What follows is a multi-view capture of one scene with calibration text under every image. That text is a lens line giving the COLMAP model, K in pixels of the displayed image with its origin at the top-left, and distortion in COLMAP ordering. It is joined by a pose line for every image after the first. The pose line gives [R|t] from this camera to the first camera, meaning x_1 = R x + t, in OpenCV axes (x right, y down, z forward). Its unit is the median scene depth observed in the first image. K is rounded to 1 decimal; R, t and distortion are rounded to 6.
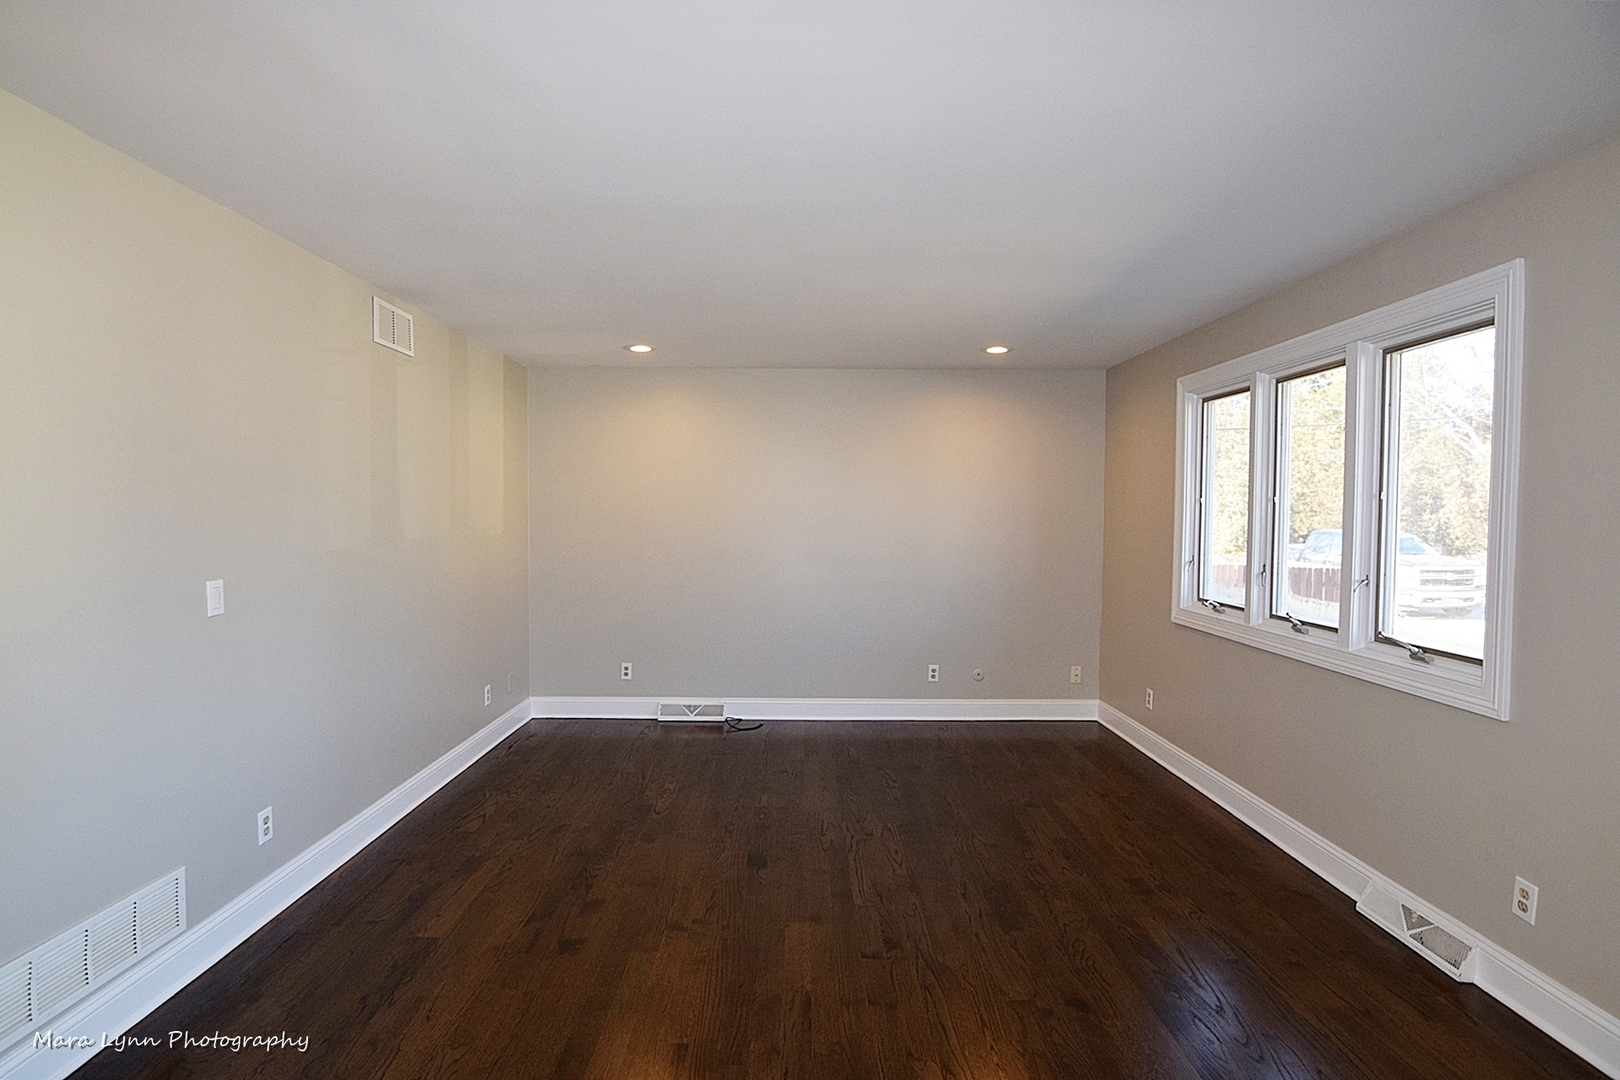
lens RADIAL K [[796.4, 0, 788.6], [0, 796.4, 544.7], [0, 0, 1]] dist [-0.029591, 0.009324]
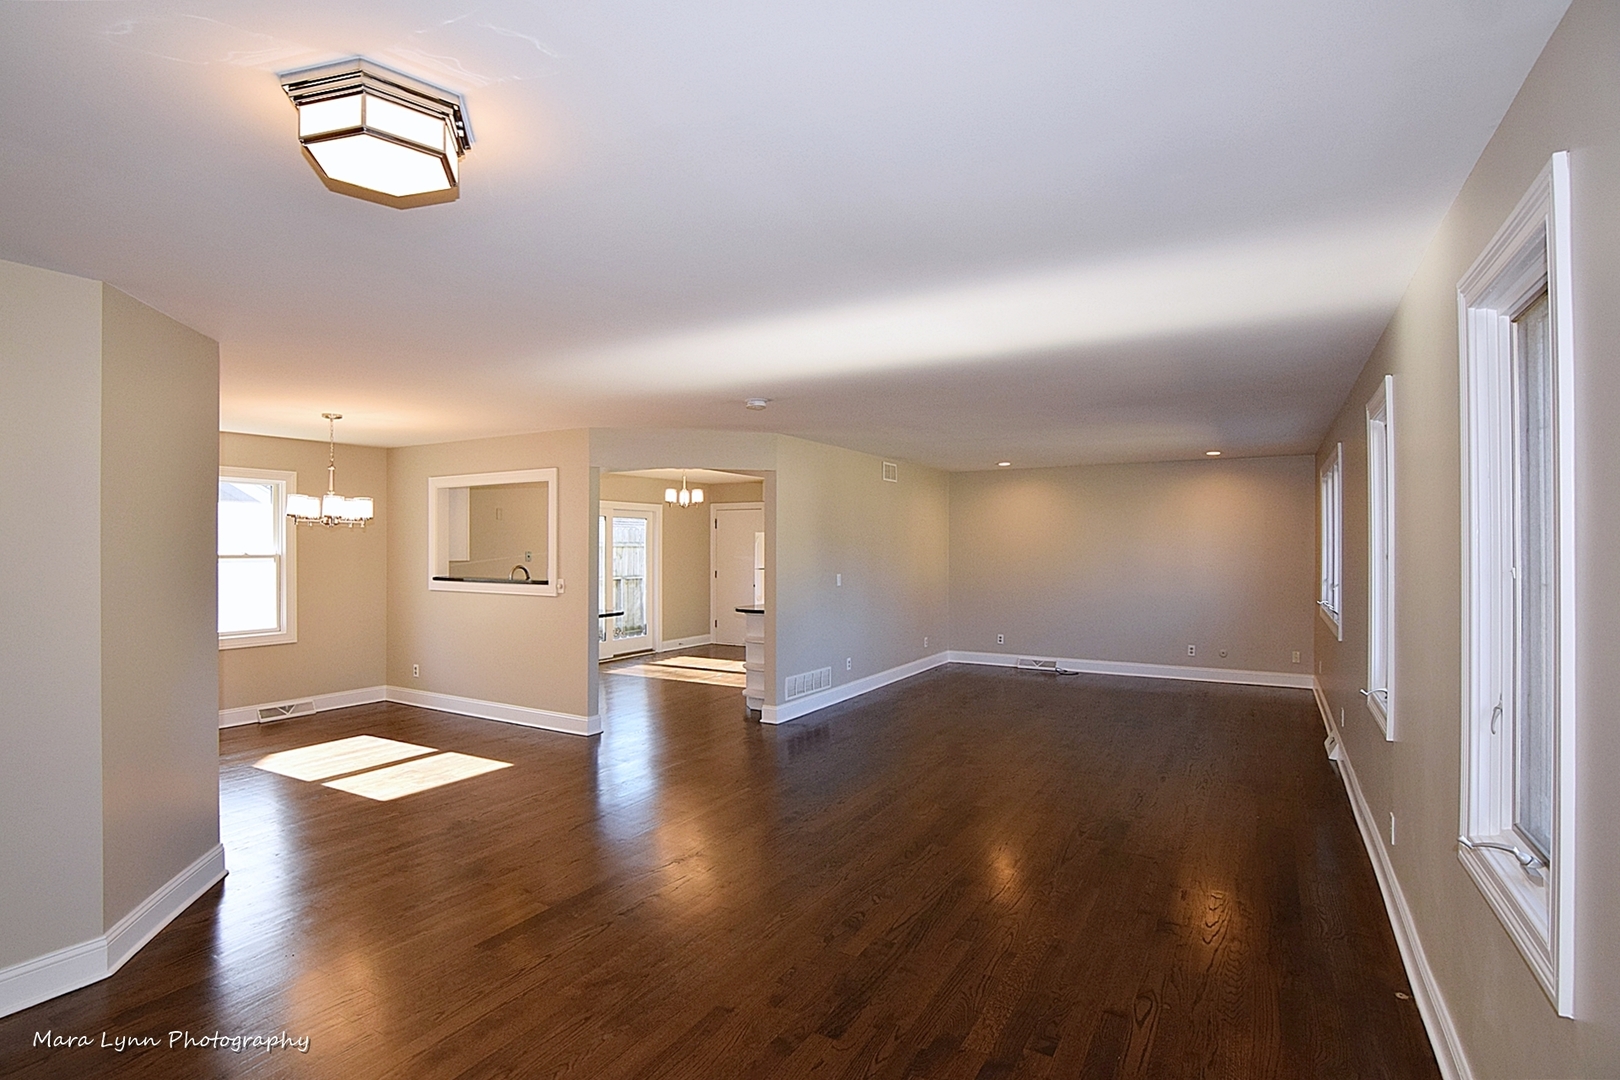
lens RADIAL K [[796.4, 0, 786.5], [0, 796.4, 546.6], [0, 0, 1]] dist [-0.029591, 0.009324]
pose [[0.866263, -0.003615, -0.499576, 0.421821], [-0.016234, 0.999242, -0.035382, 0.035976], [0.499325, 0.038760, 0.865547, -1.219911]]
